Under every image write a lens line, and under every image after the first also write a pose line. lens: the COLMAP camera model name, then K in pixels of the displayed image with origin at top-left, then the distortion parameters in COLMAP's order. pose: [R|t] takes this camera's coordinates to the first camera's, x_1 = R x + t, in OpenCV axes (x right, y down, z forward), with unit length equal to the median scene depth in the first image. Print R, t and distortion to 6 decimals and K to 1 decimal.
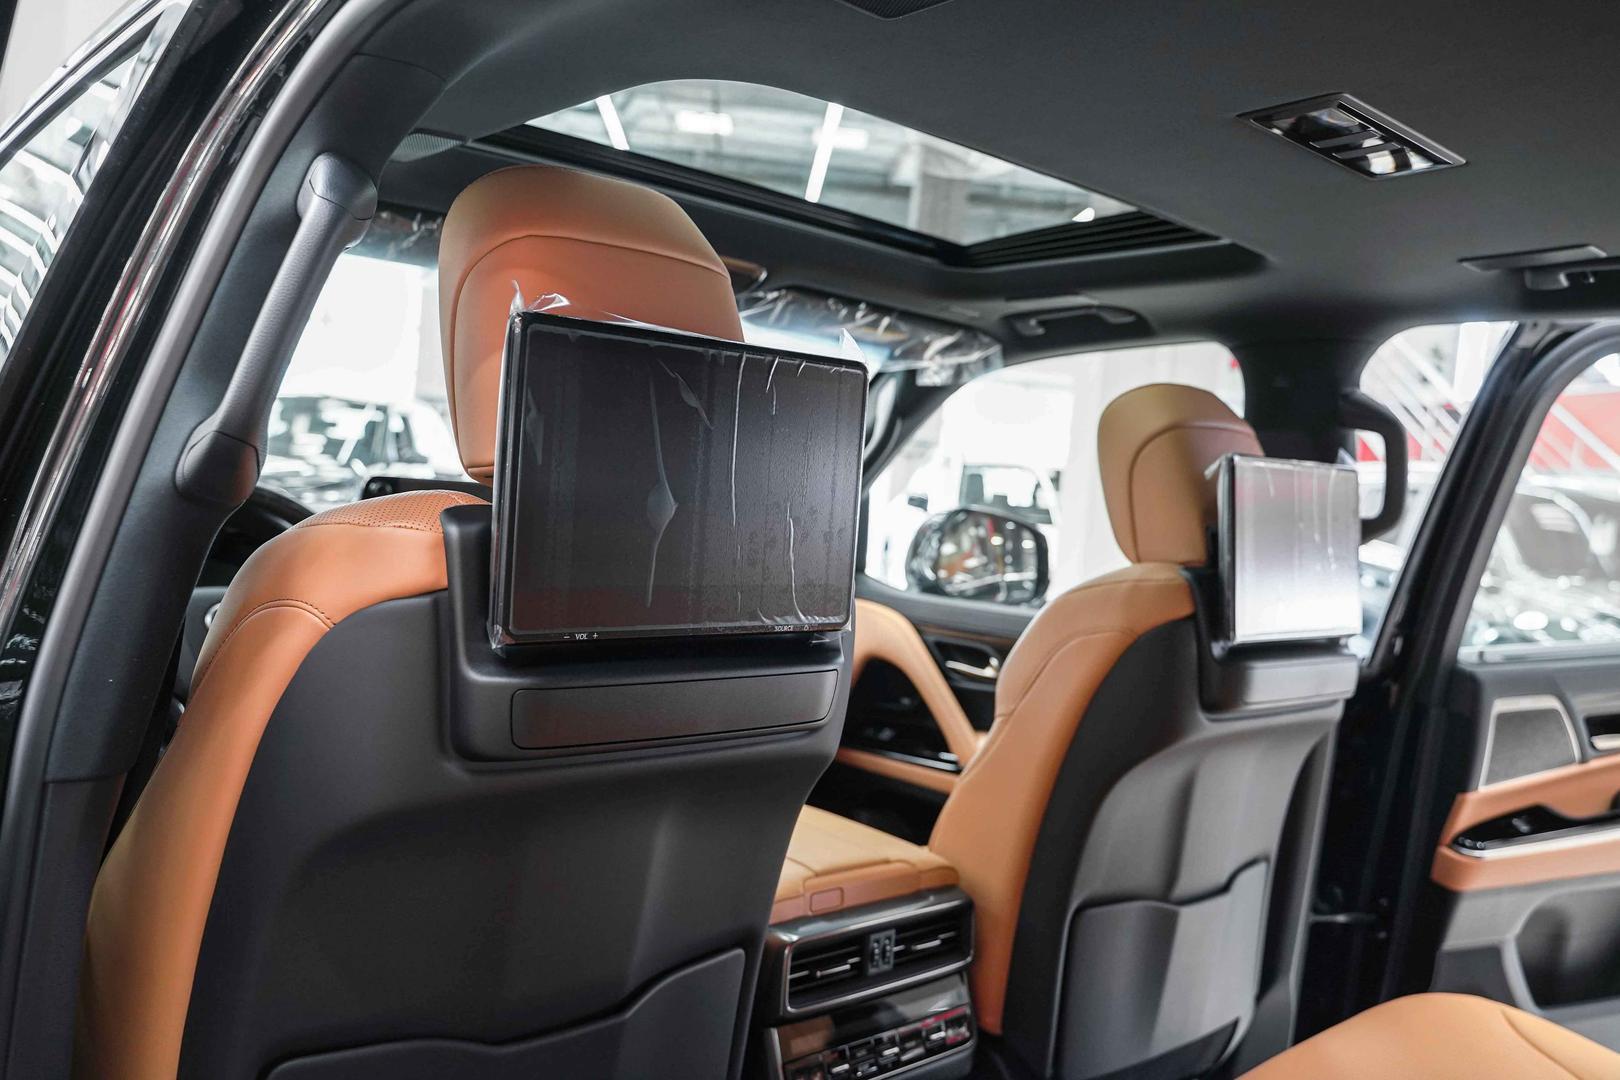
lens RADIAL K [[1273.8, 0, 810.9], [0, 1273.8, 504.0], [0, 0, 1]] dist [-0.012710, -0.003752]
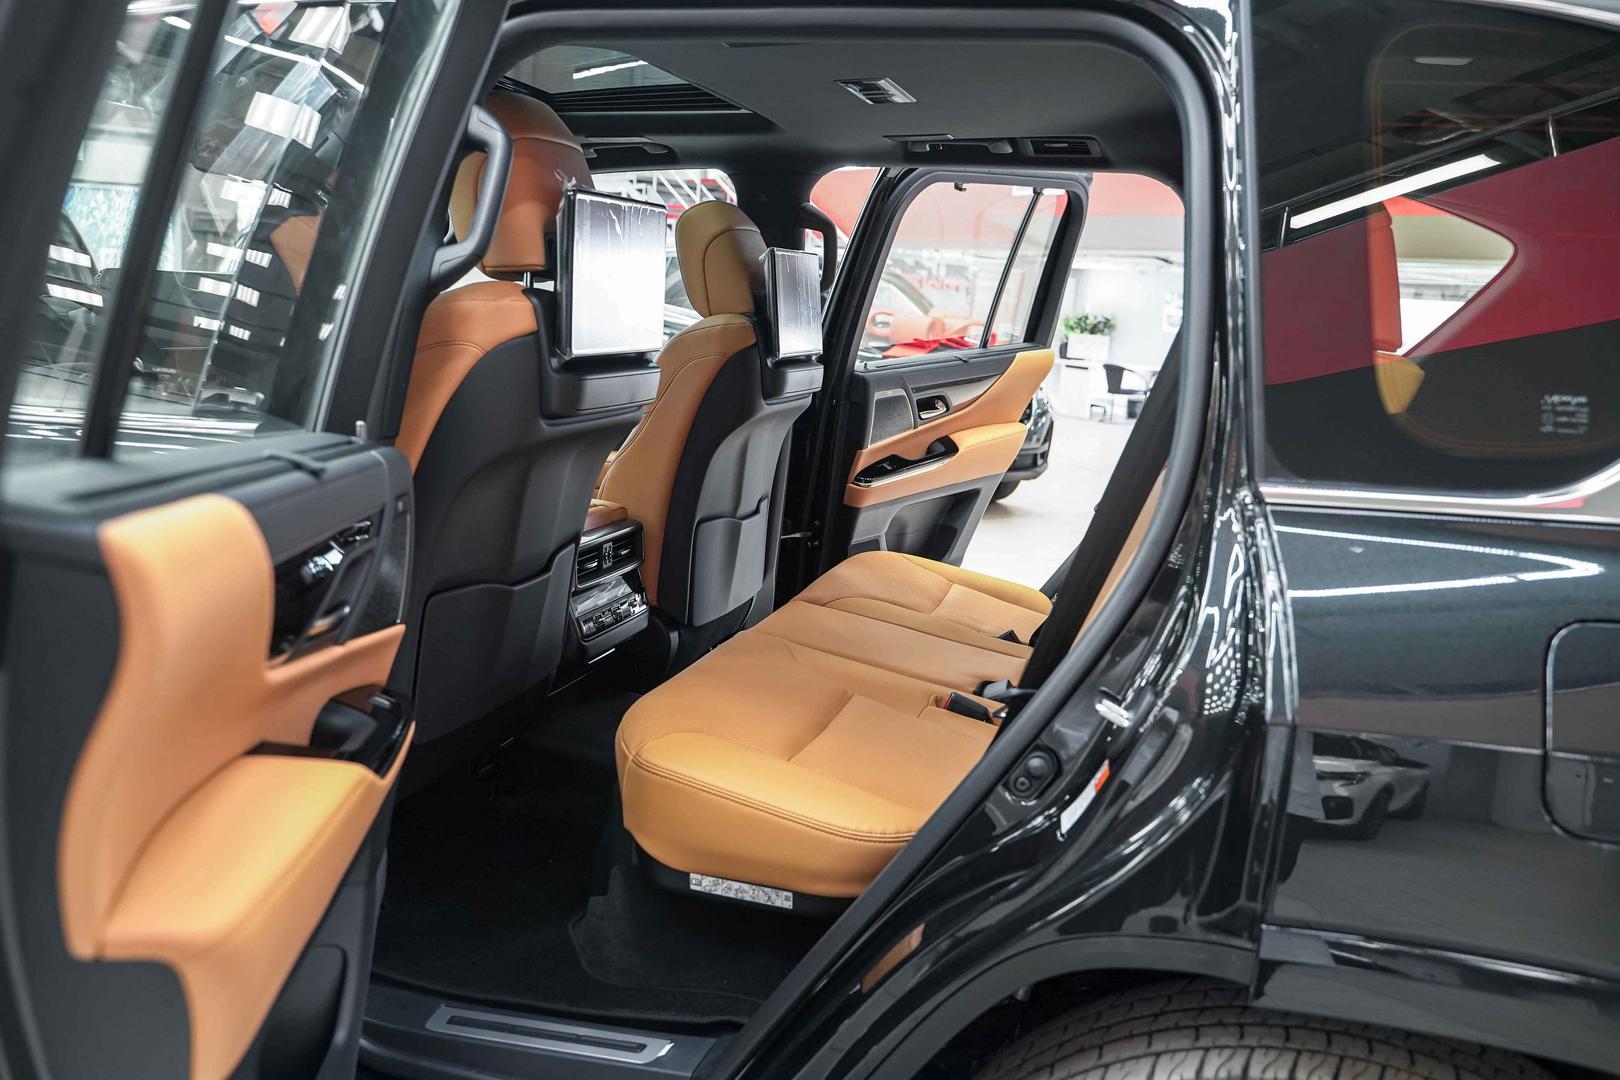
lens RADIAL K [[1378.2, 0, 813.0], [0, 1378.2, 518.2], [0, 0, 1]] dist [-0.010774, 0.001794]
pose [[0.842868, -0.118422, 0.524929, -0.631708], [0.026397, 0.983410, 0.179467, -0.012832], [-0.537473, -0.137410, 0.832010, -0.615455]]
